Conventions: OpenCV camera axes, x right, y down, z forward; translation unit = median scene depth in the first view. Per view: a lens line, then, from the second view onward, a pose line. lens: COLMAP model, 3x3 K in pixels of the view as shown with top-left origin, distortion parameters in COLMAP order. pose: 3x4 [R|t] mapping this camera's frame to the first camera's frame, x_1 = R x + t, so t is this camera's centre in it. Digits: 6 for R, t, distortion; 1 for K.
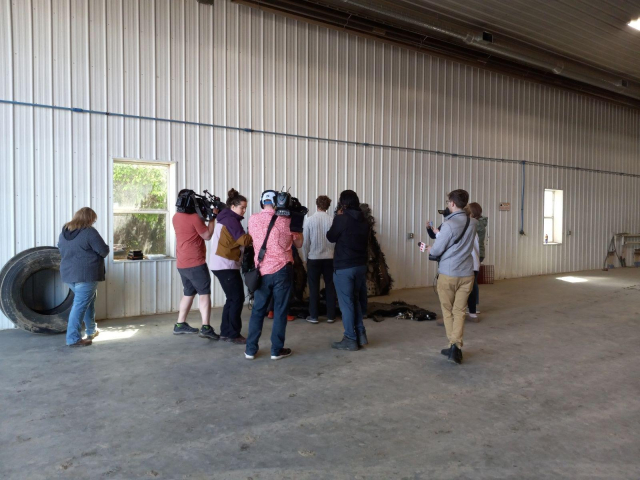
lens RADIAL K [[518.6, 0, 319.7], [0, 518.6, 242.3], [0, 0, 1]] dist [0.061450, -0.085342]
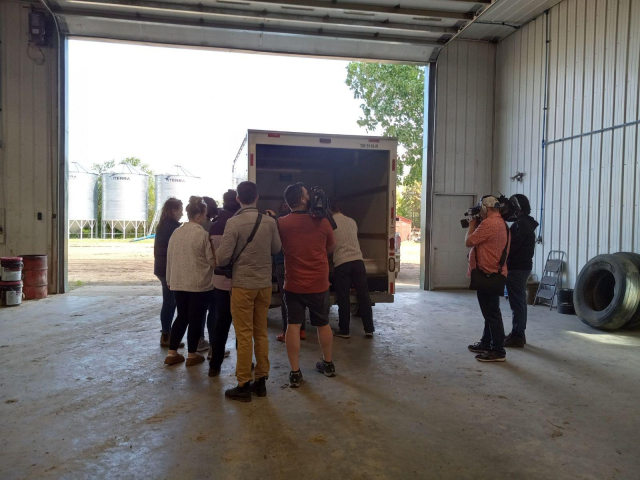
lens RADIAL K [[516.0, 0, 318.1], [0, 516.0, 238.2], [0, 0, 1]] dist [0.004520, -0.004071]
pose [[-0.439301, 0.018431, -0.898151, 1.017975], [-0.044339, 0.998126, 0.042169, -0.051199], [0.897245, 0.058348, -0.437660, 1.223144]]
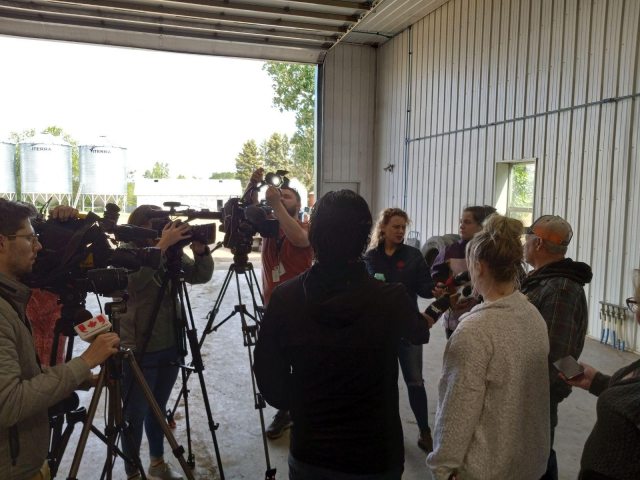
lens RADIAL K [[518.6, 0, 319.7], [0, 518.6, 242.3], [0, 0, 1]] dist [0.061450, -0.085342]
pose [[-0.333295, 0.080655, -0.939366, 1.244408], [-0.045985, 0.993758, 0.101641, -0.129889], [0.941700, 0.077073, -0.327506, 1.540986]]
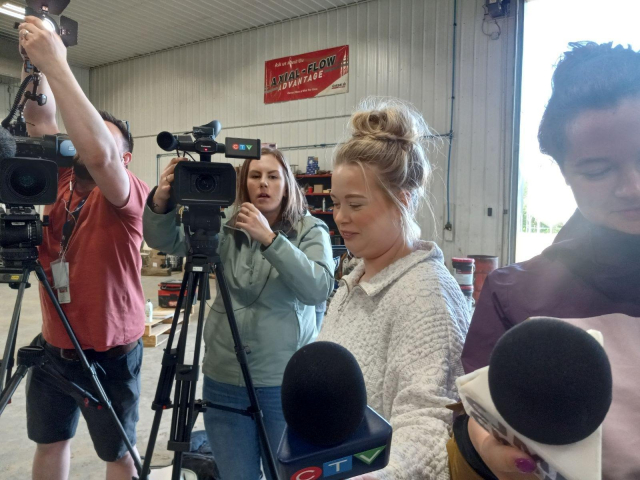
lens RADIAL K [[512.2, 0, 309.9], [0, 512.2, 240.0], [0, 0, 1]] dist [0.000999, -0.001664]
pose [[-0.946609, 0.008277, -0.322278, 0.849348], [-0.020363, 0.996139, 0.085393, -0.045491], [0.321741, 0.087396, -0.942786, 0.848574]]
